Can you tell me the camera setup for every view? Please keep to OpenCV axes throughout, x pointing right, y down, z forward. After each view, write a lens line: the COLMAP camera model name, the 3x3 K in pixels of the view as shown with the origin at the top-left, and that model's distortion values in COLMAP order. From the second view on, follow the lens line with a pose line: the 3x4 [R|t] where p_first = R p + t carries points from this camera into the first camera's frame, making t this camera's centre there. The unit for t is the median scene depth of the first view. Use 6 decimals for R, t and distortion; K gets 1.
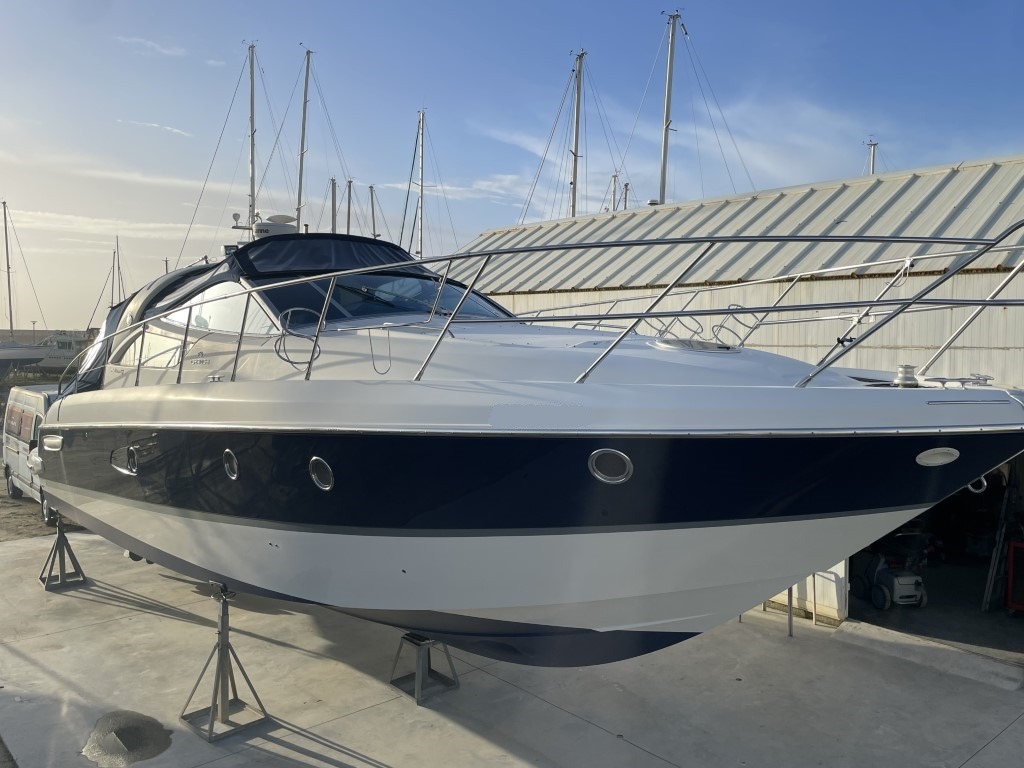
lens RADIAL K [[818.4, 0, 511.6], [0, 818.4, 383.9], [0, 0, 1]] dist [0.024393, -0.000515]
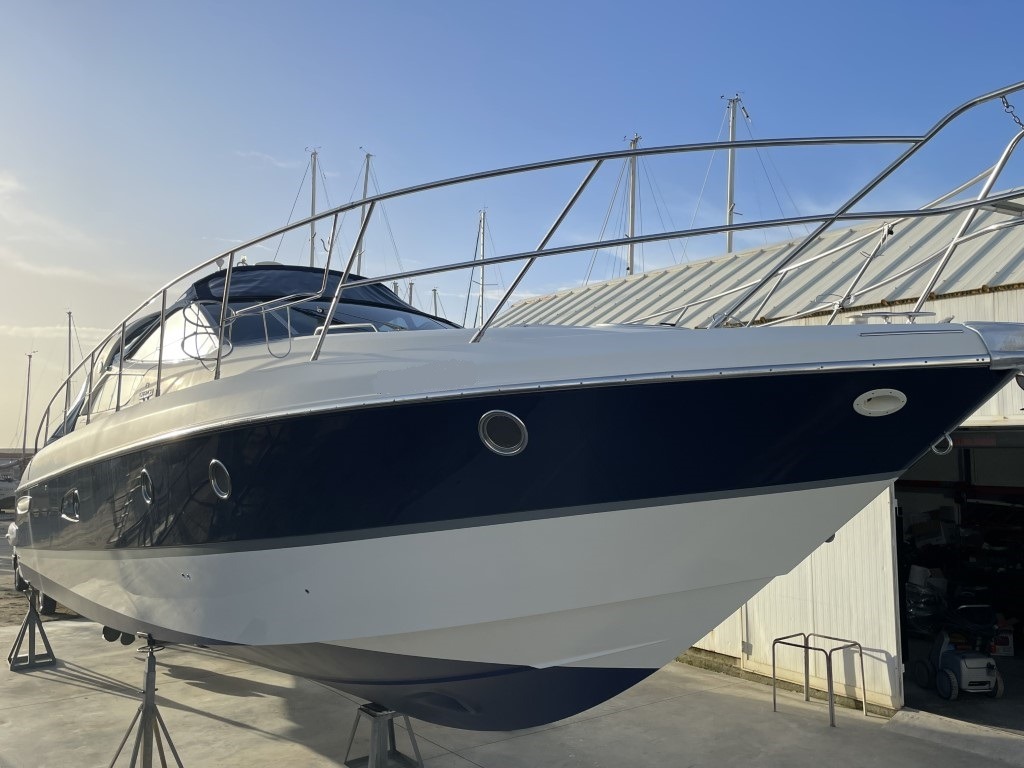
lens RADIAL K [[871.1, 0, 515.7], [0, 871.1, 381.0], [0, 0, 1]] dist [0.043427, -0.053038]
pose [[0.996681, -0.015195, -0.079976, 0.091665], [0.004386, 0.991021, -0.133633, 0.074155], [0.081288, 0.132839, 0.987799, 0.042604]]
